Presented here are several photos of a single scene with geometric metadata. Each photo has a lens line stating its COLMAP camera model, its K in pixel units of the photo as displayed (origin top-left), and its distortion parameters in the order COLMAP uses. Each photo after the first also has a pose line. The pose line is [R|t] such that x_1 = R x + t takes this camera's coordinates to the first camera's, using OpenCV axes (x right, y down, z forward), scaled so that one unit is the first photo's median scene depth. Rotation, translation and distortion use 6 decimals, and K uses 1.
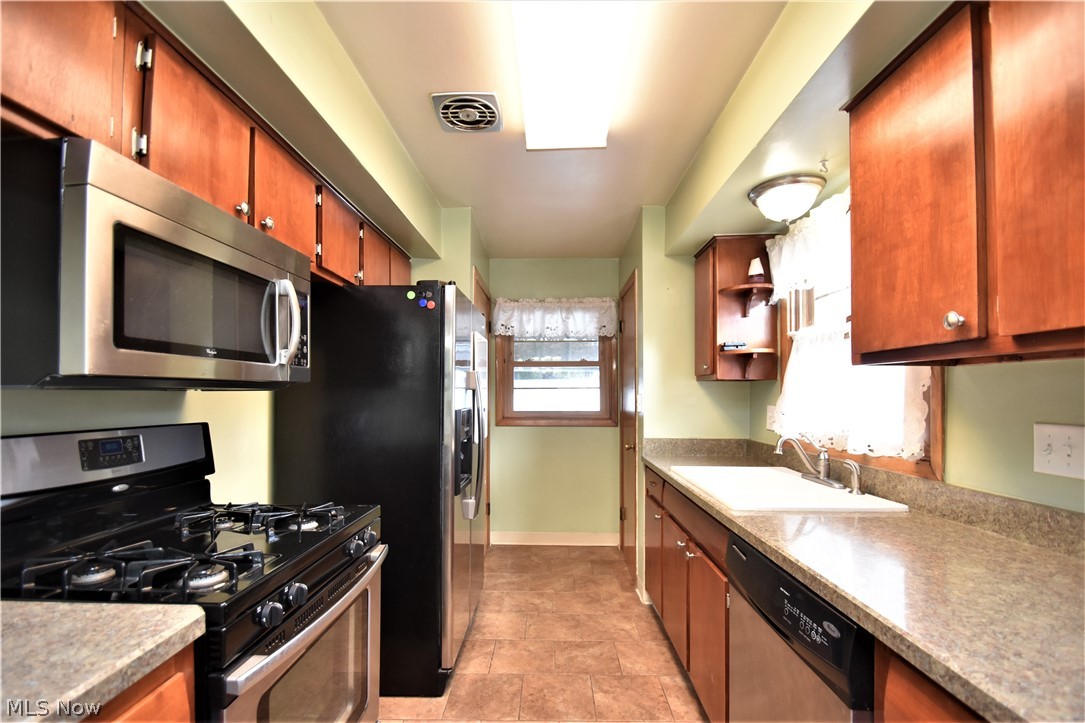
lens RADIAL K [[477.9, 0, 541.6], [0, 477.9, 387.0], [0, 0, 1]] dist [0.013460, -0.015528]
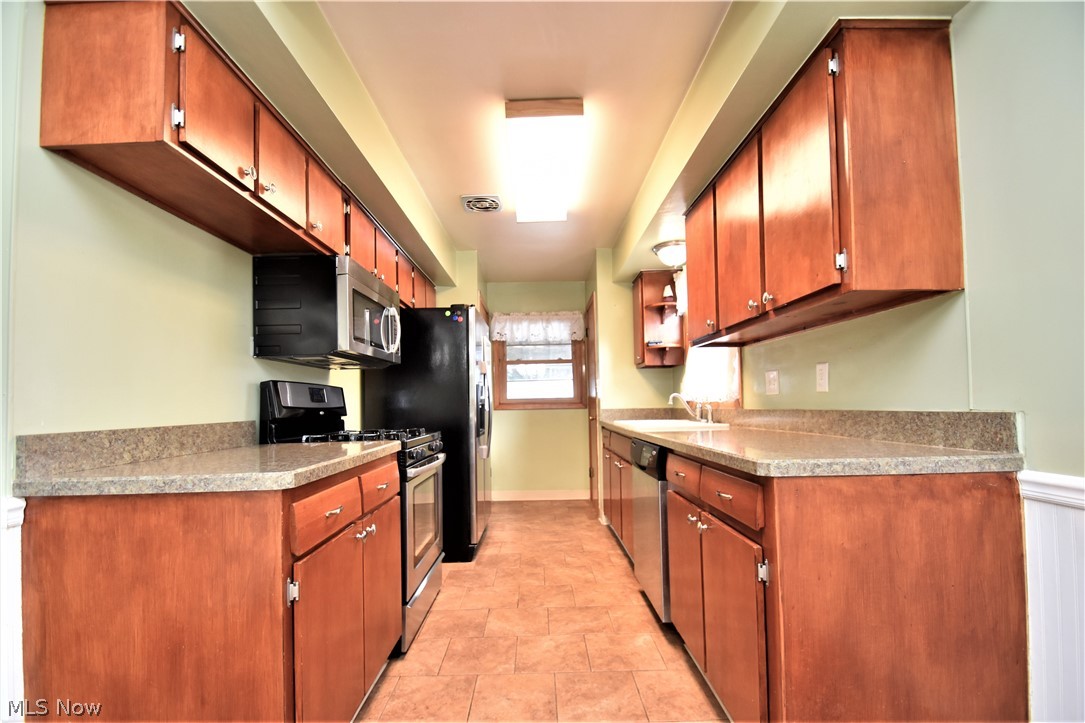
lens RADIAL K [[477.9, 0, 541.6], [0, 477.9, 387.0], [0, 0, 1]] dist [0.013460, -0.015528]
pose [[0.999329, -0.019440, 0.031042, -0.010581], [0.020115, 0.999564, -0.021604, 0.097639], [-0.030608, 0.022214, 0.999285, -0.618364]]
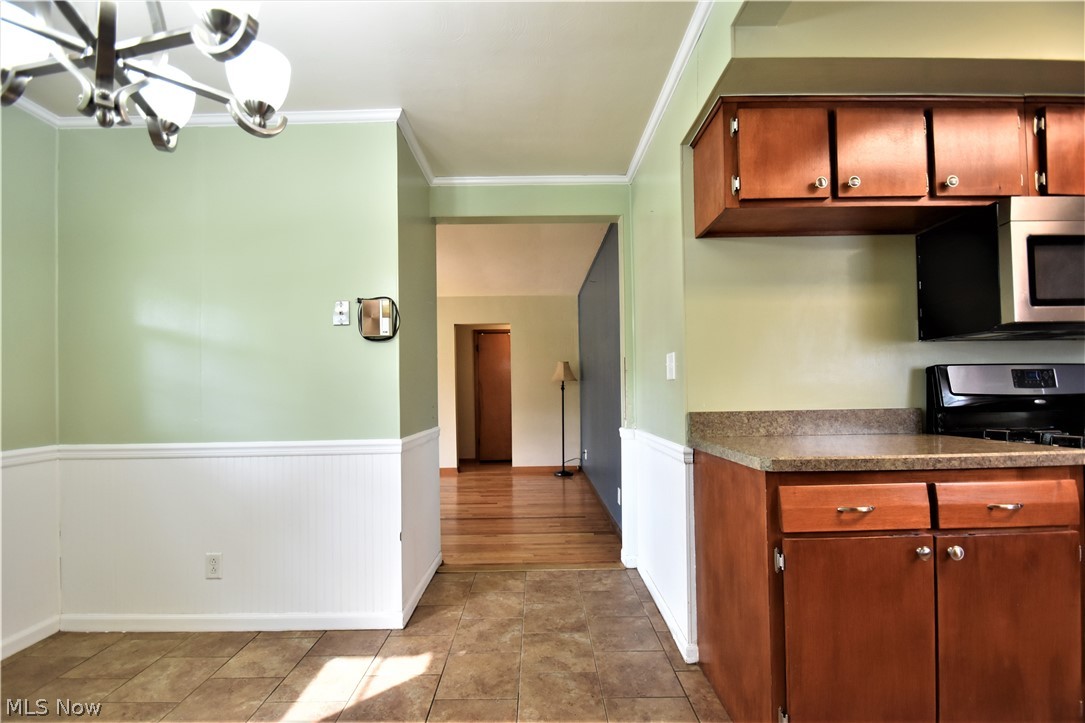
lens RADIAL K [[477.9, 0, 541.6], [0, 477.9, 387.0], [0, 0, 1]] dist [0.013460, -0.015528]
pose [[0.031848, -0.009599, -0.999447, 0.352886], [0.027375, 0.999587, -0.008728, 0.079738], [0.999118, -0.027082, 0.032097, -0.382093]]
